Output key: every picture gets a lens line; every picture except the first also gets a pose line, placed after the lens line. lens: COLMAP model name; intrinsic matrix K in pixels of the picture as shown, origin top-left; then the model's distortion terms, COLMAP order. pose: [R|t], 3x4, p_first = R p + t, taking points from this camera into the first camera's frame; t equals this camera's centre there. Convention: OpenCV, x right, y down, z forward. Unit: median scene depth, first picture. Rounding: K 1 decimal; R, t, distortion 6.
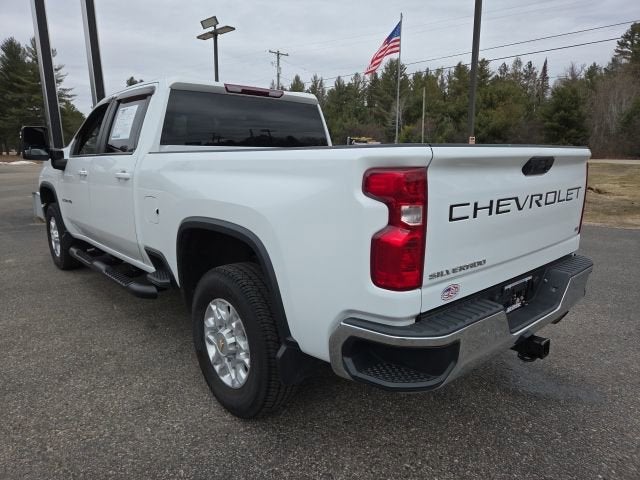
lens RADIAL K [[420.6, 0, 319.2], [0, 420.6, 231.8], [0, 0, 1]] dist [0.060524, -0.045167]
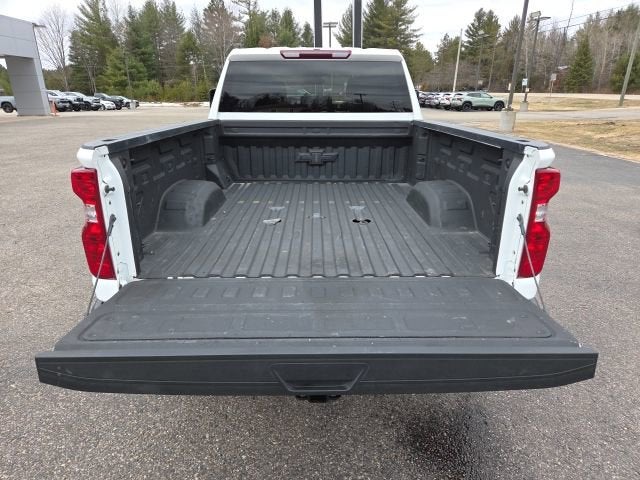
lens RADIAL K [[420.6, 0, 321.0], [0, 420.6, 235.3], [0, 0, 1]] dist [0.060524, -0.045167]
pose [[0.758017, 0.208531, -0.618001, 1.107809], [-0.117933, 0.975716, 0.184582, -0.102432], [0.641484, -0.067034, 0.764202, 0.461936]]
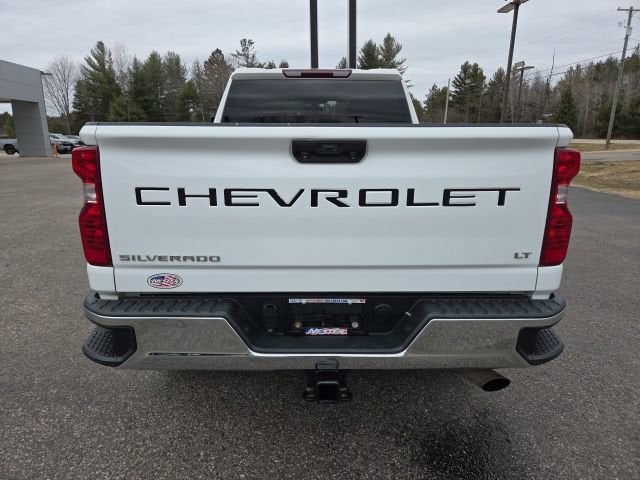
lens RADIAL K [[420.6, 0, 316.1], [0, 420.6, 229.3], [0, 0, 1]] dist [0.060524, -0.045167]
pose [[0.759334, 0.139748, -0.635518, 1.101913], [-0.119525, 0.990003, 0.074887, -0.079780], [0.639630, 0.019096, 0.768446, 0.464213]]
